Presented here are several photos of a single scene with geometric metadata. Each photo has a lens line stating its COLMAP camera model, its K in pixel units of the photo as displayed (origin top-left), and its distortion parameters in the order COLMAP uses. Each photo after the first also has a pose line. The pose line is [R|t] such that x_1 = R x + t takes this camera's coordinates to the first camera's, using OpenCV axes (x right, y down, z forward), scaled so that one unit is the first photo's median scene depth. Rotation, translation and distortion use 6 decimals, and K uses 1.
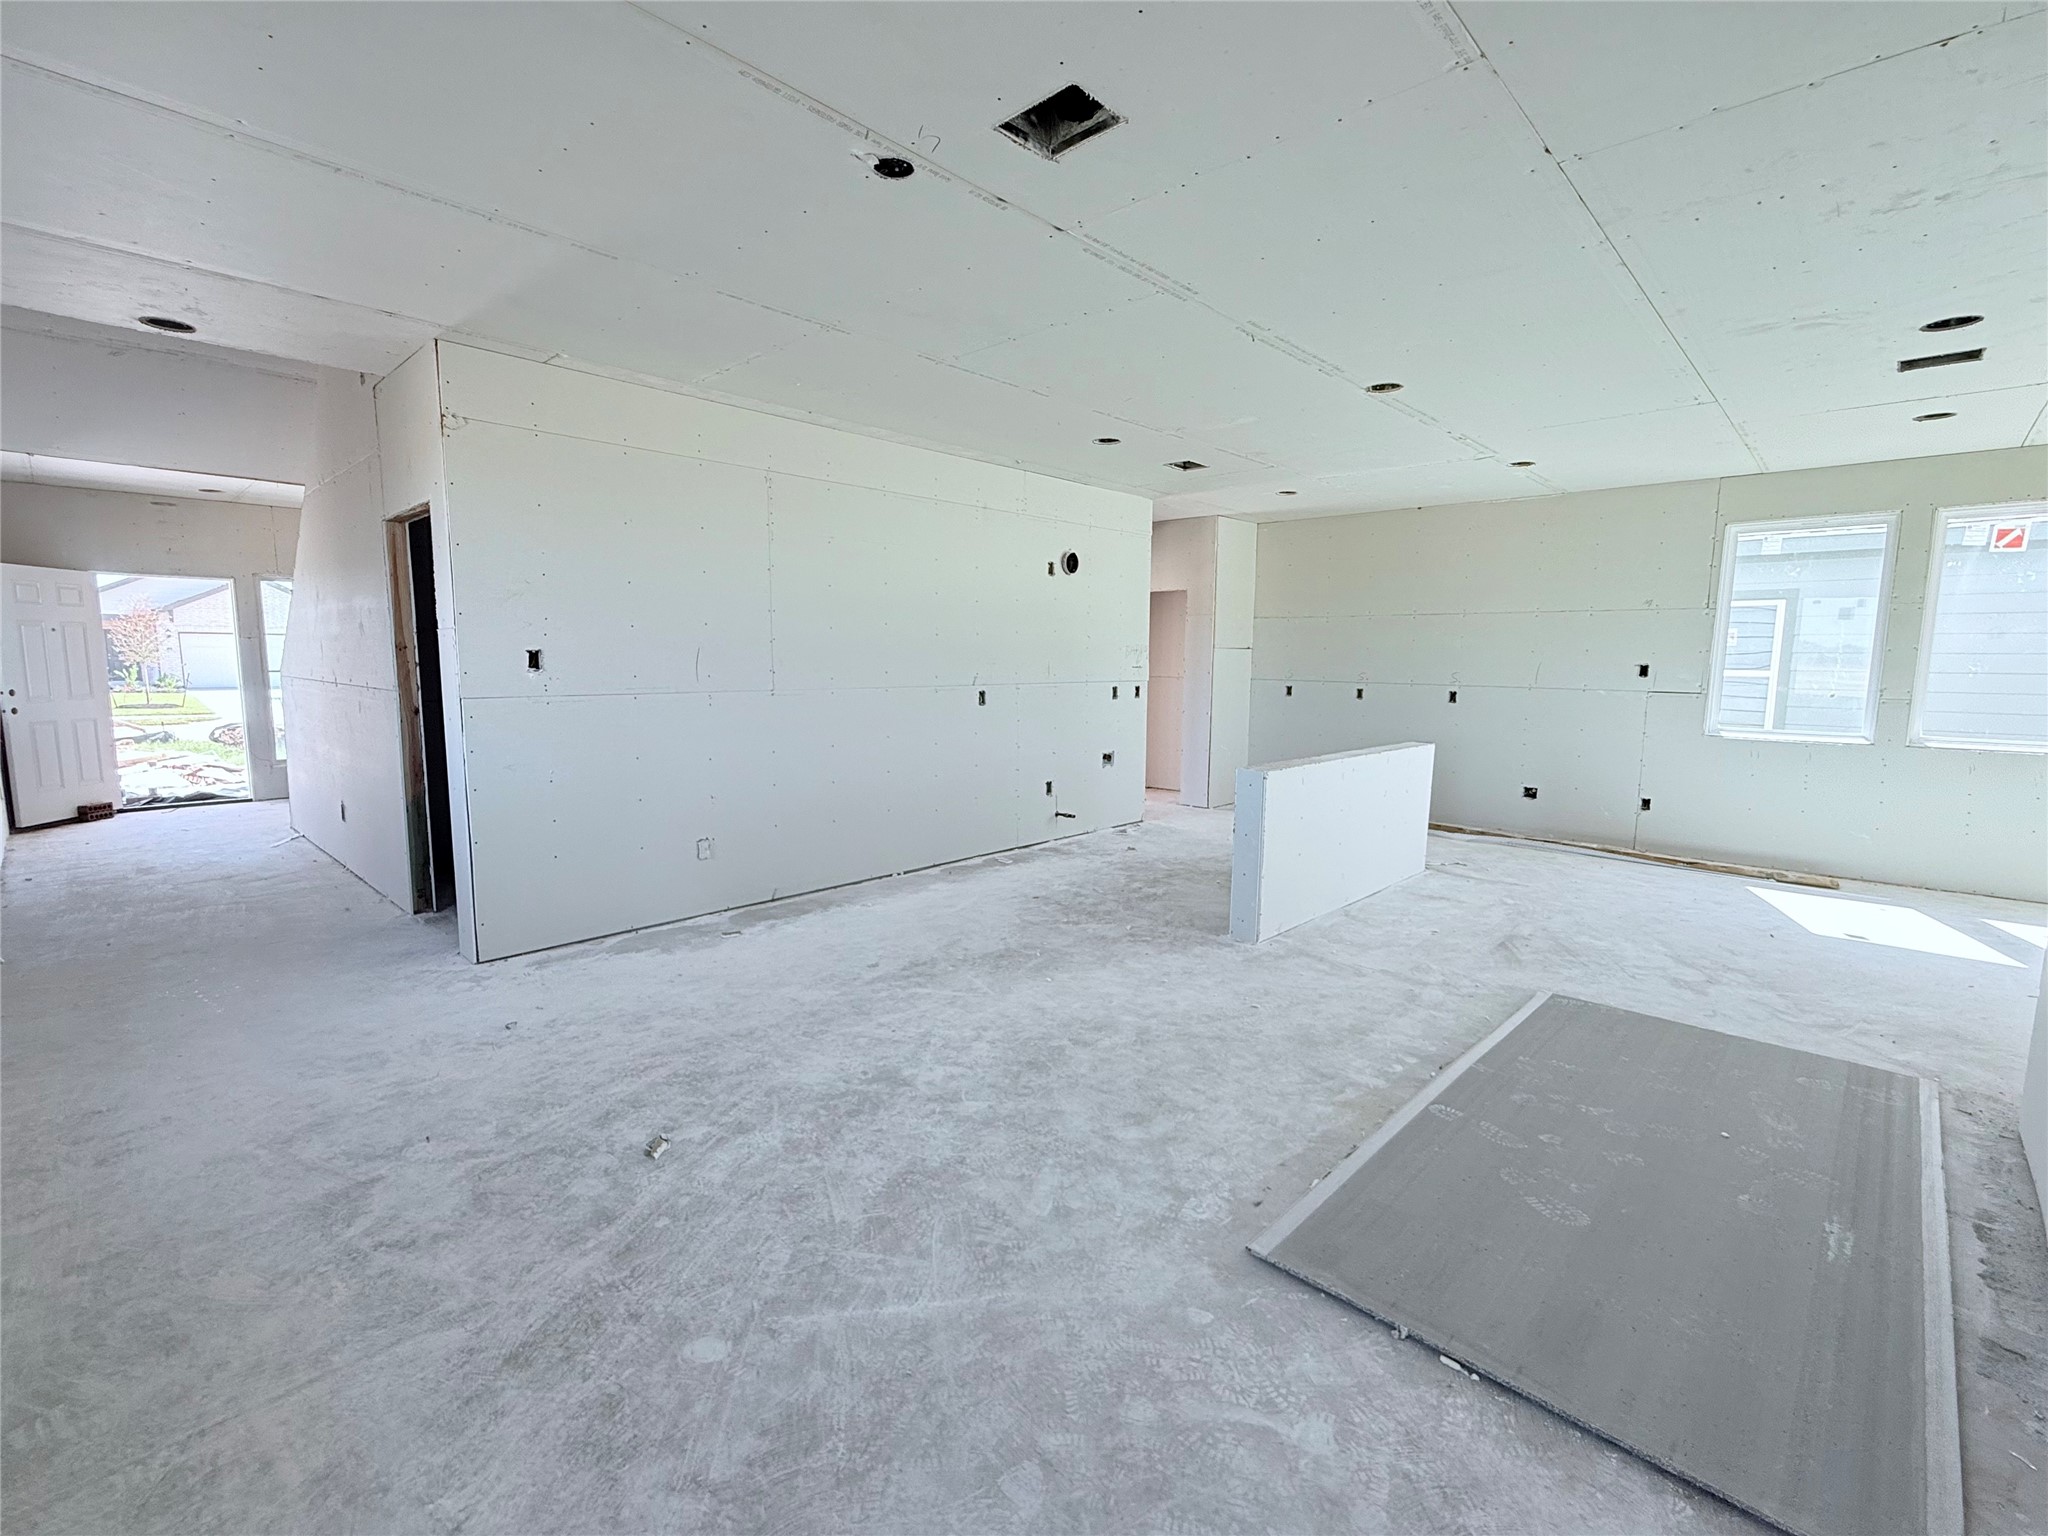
lens RADIAL K [[910.9, 0, 1022.4], [0, 910.9, 771.4], [0, 0, 1]] dist [-0.000980, 0.001167]
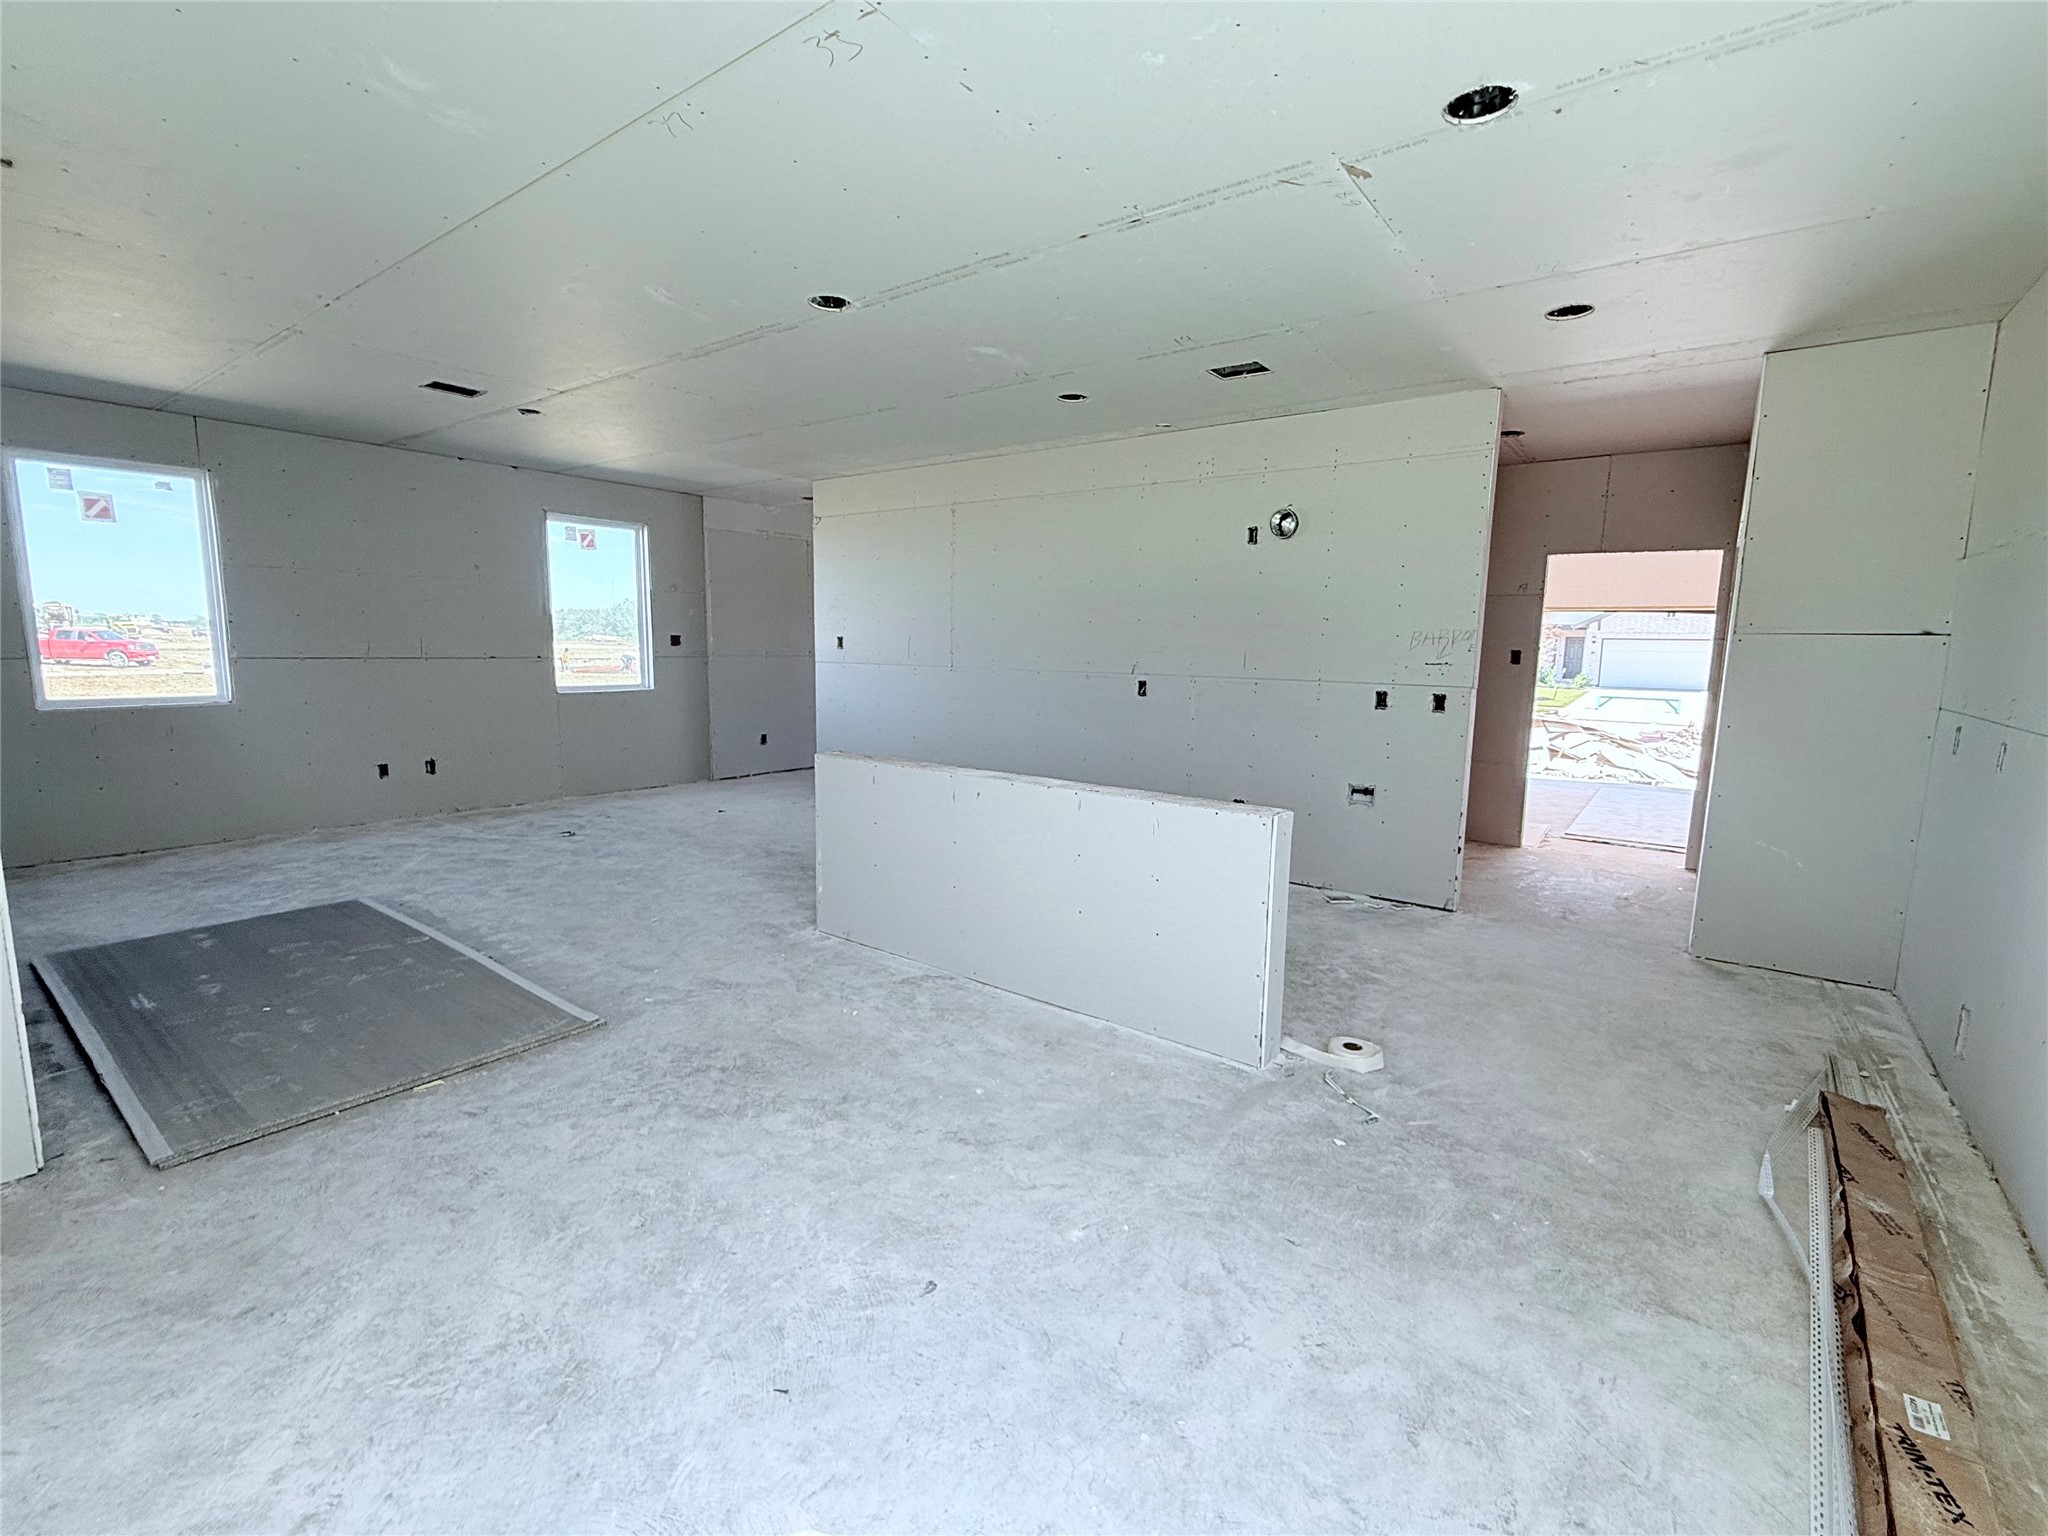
lens RADIAL K [[910.9, 0, 1022.4], [0, 910.9, 771.4], [0, 0, 1]] dist [-0.000980, 0.001167]
pose [[0.111625, 0.133163, -0.984788, 1.565083], [-0.142058, 0.982942, 0.116811, -0.158070], [0.983544, 0.126858, 0.128637, 1.372195]]
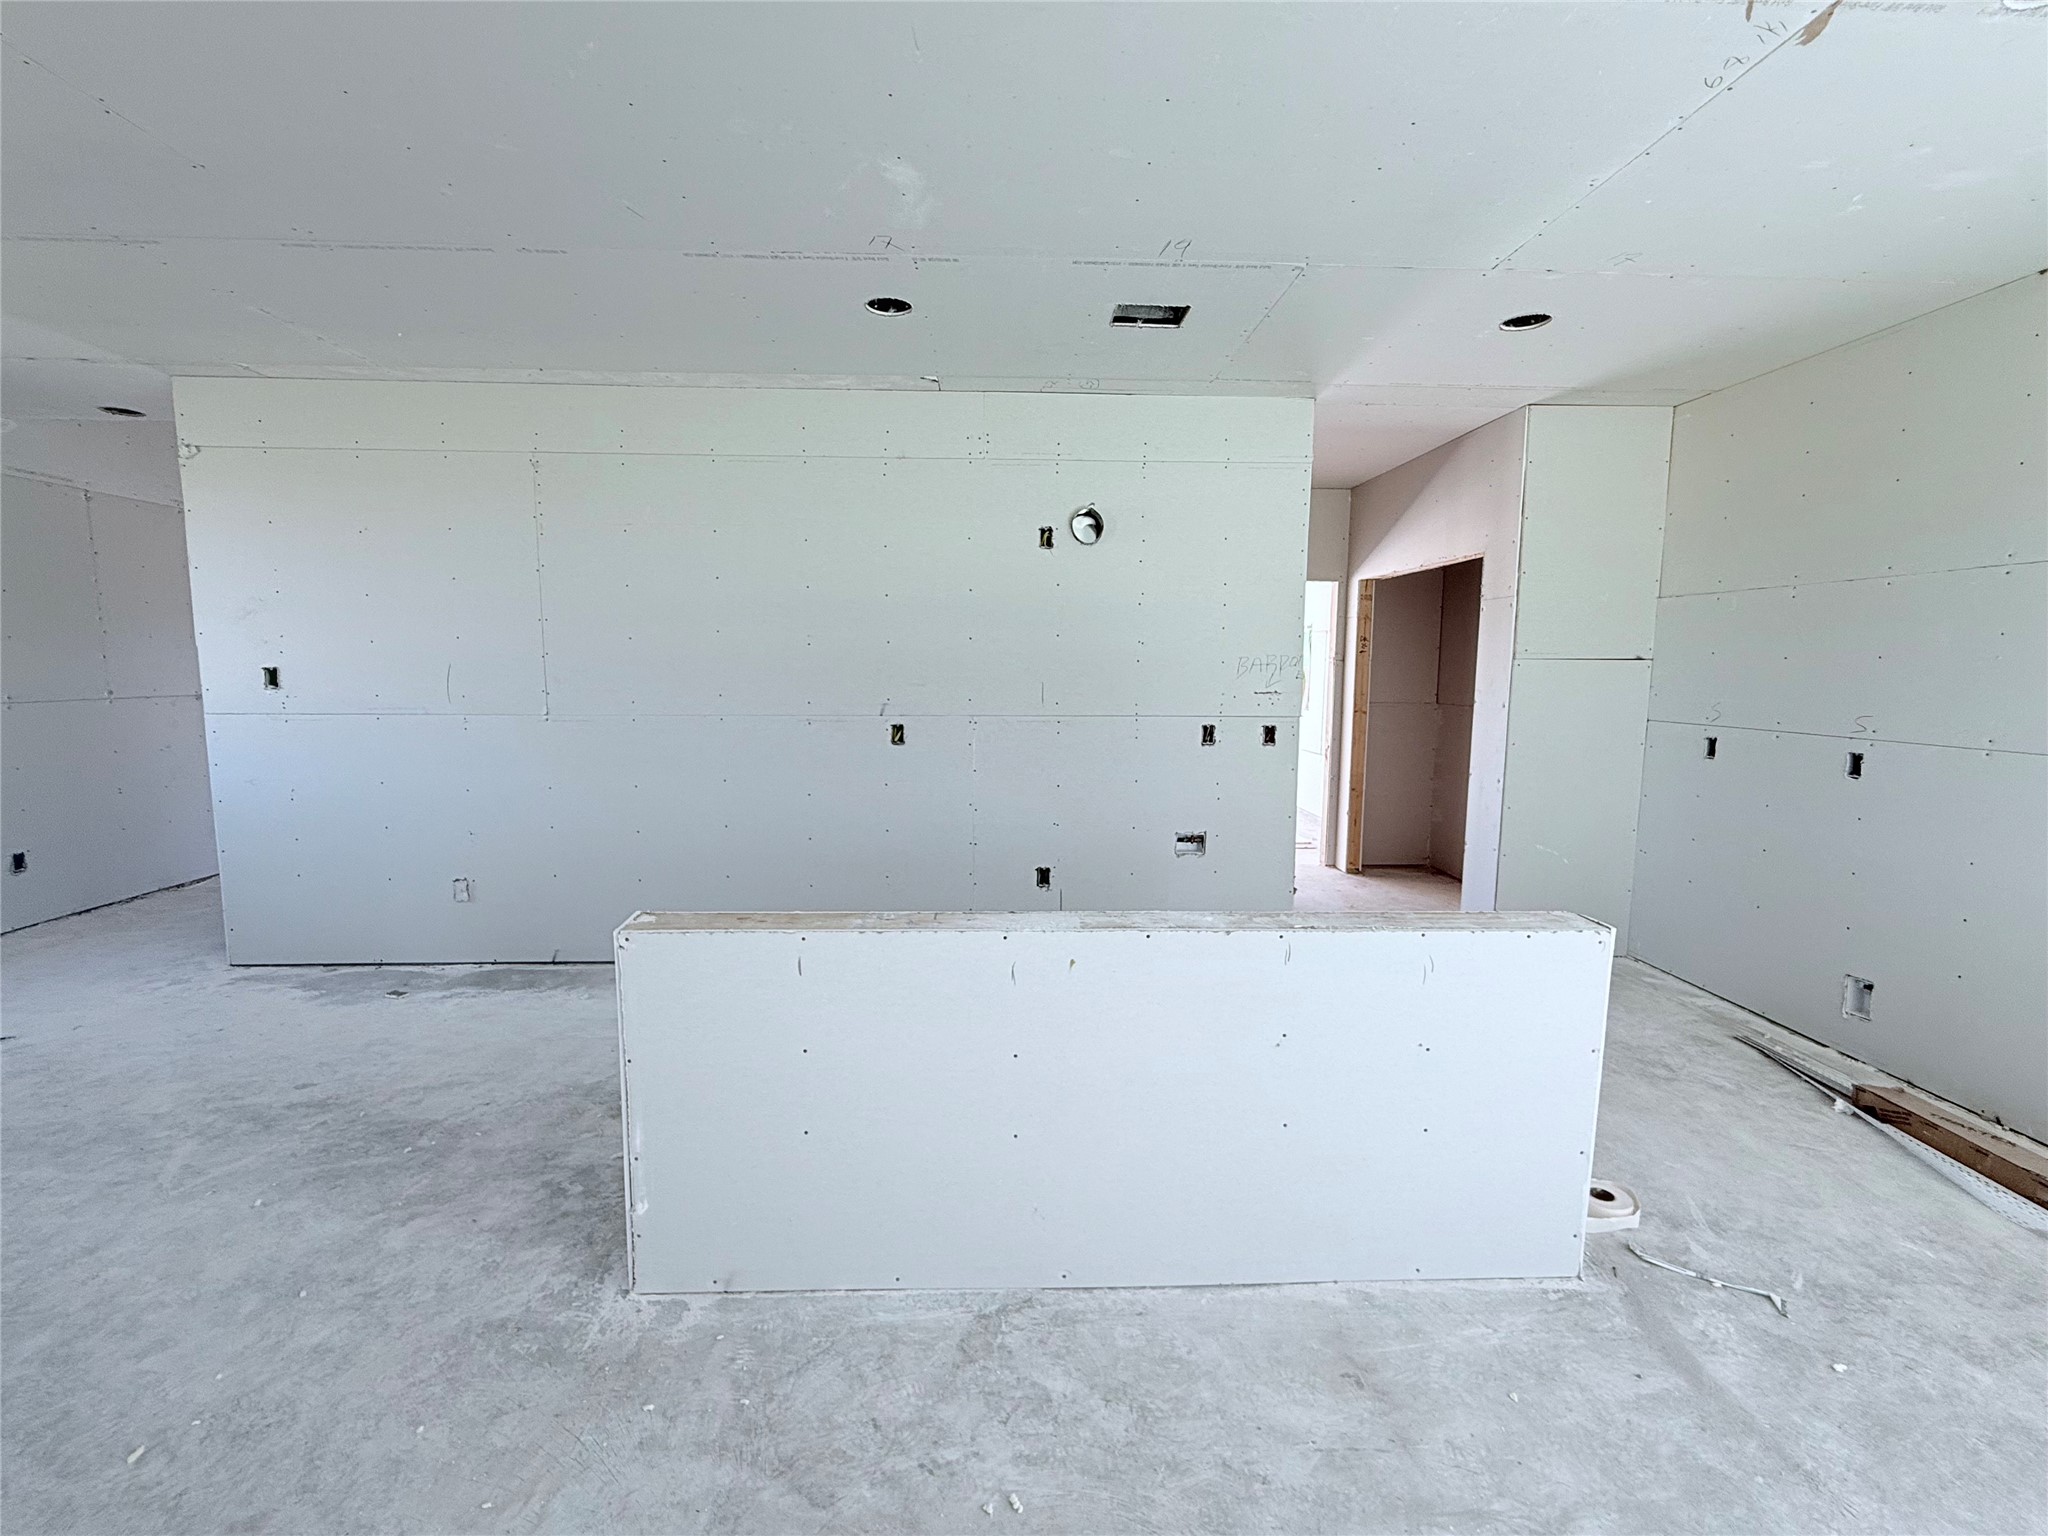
lens RADIAL K [[910.9, 0, 1022.4], [0, 910.9, 771.4], [0, 0, 1]] dist [-0.000980, 0.001167]
pose [[0.716518, 0.076468, -0.693364, 0.901658], [-0.088138, 0.995932, 0.018756, -0.131949], [0.691978, 0.047673, 0.720343, 1.014663]]
